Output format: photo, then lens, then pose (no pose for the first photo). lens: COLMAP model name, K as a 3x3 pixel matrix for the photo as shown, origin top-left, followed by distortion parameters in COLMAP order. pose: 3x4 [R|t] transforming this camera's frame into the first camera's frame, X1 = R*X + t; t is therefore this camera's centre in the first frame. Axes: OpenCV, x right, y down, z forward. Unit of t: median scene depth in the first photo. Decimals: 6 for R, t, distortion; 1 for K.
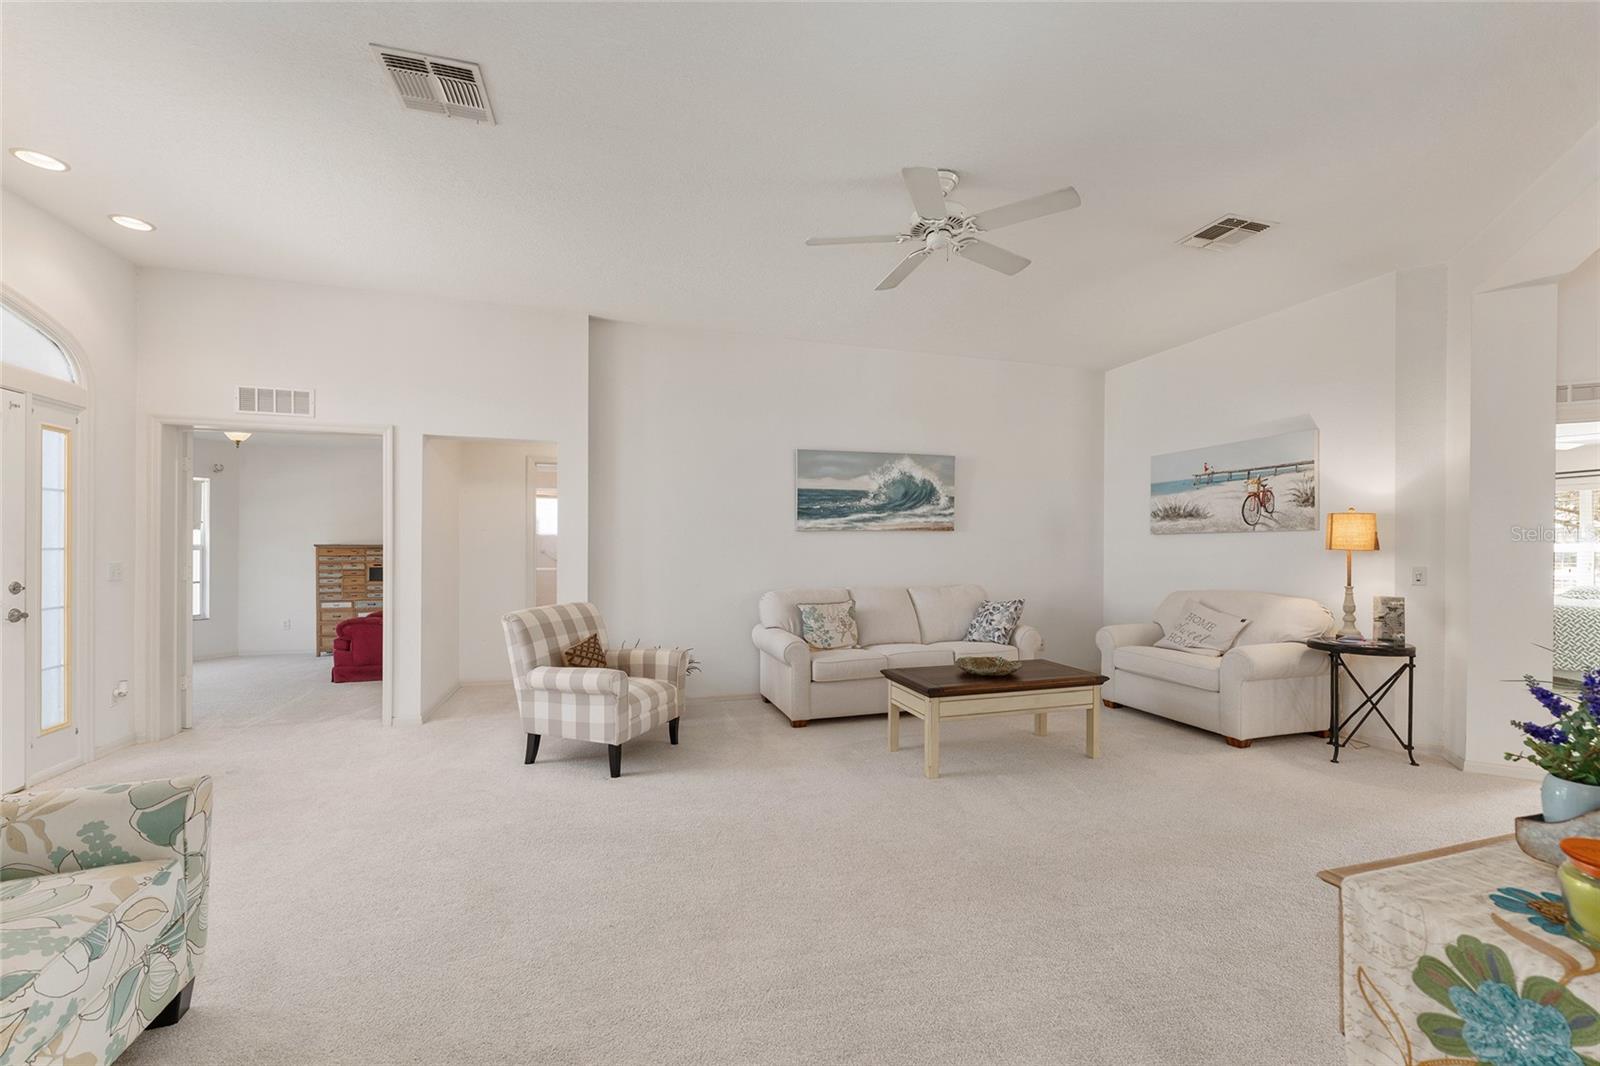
lens RADIAL K [[636.9, 0, 799.3], [0, 636.9, 550.9], [0, 0, 1]] dist [-0.000256, -0.000084]
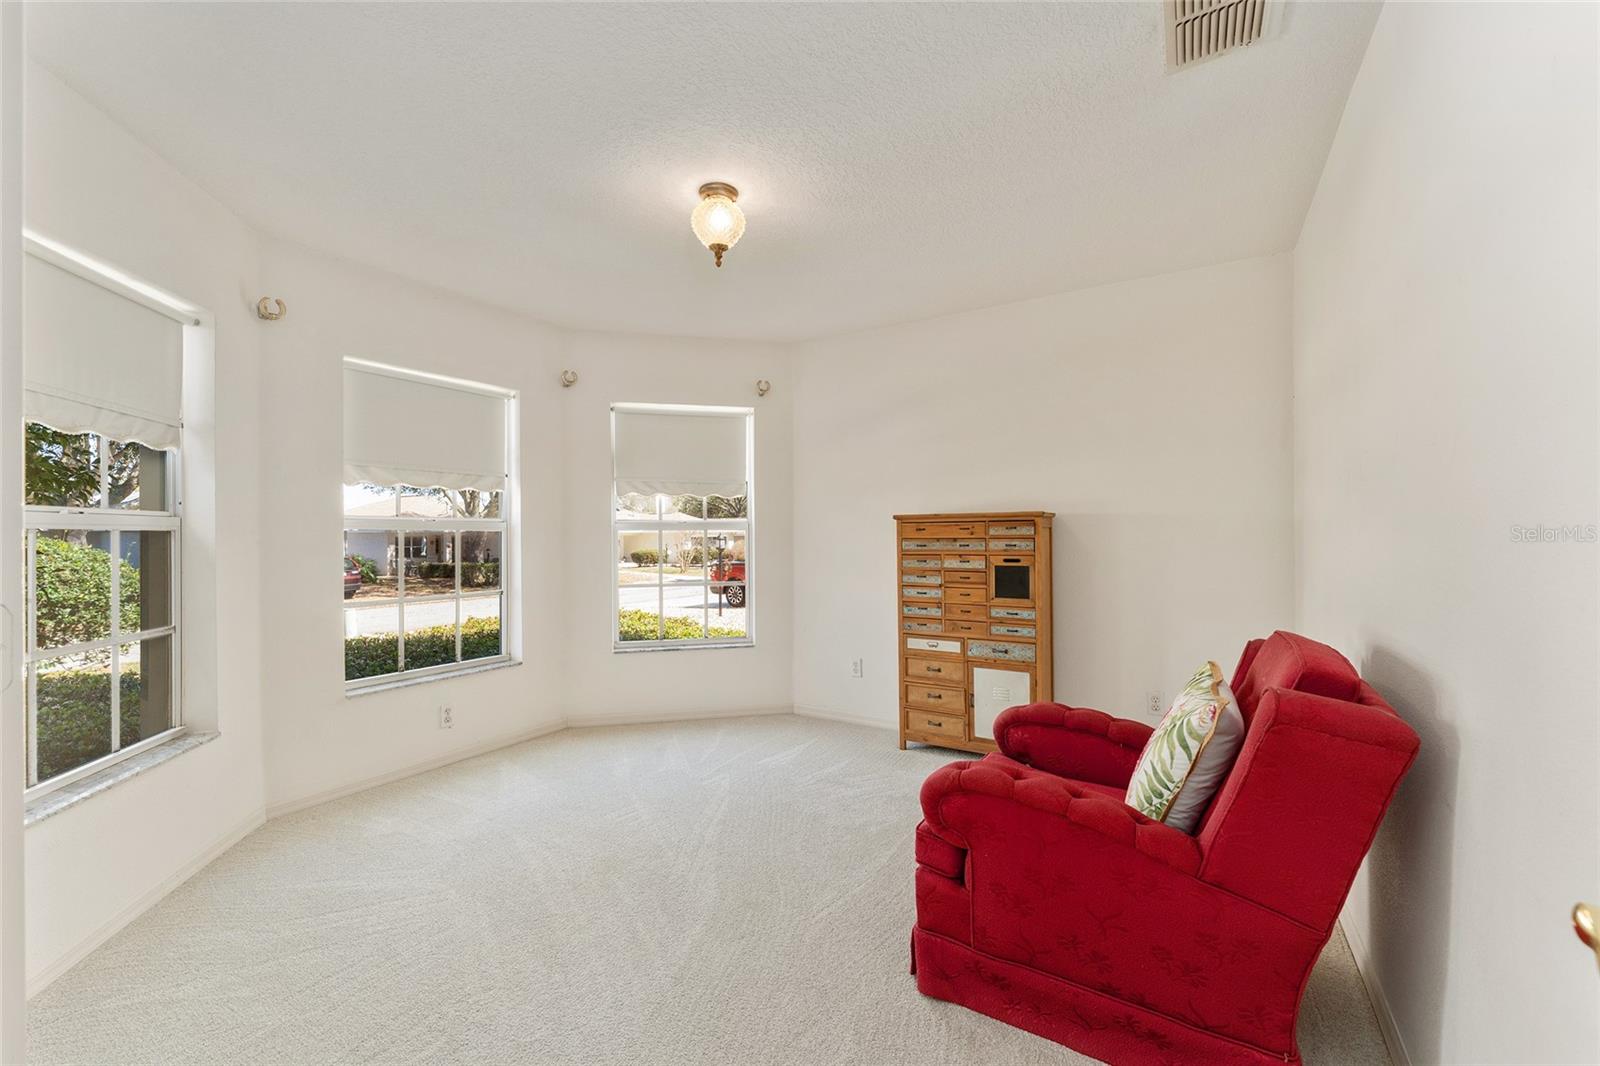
lens RADIAL K [[646.2, 0, 800.9], [0, 646.2, 529.7], [0, 0, 1]] dist [0.000689, -0.000084]
pose [[0.663730, -0.012540, -0.747867, -0.439379], [0.007341, 0.999921, -0.010251, 0.005130], [0.747936, 0.001314, 0.663770, 0.617324]]
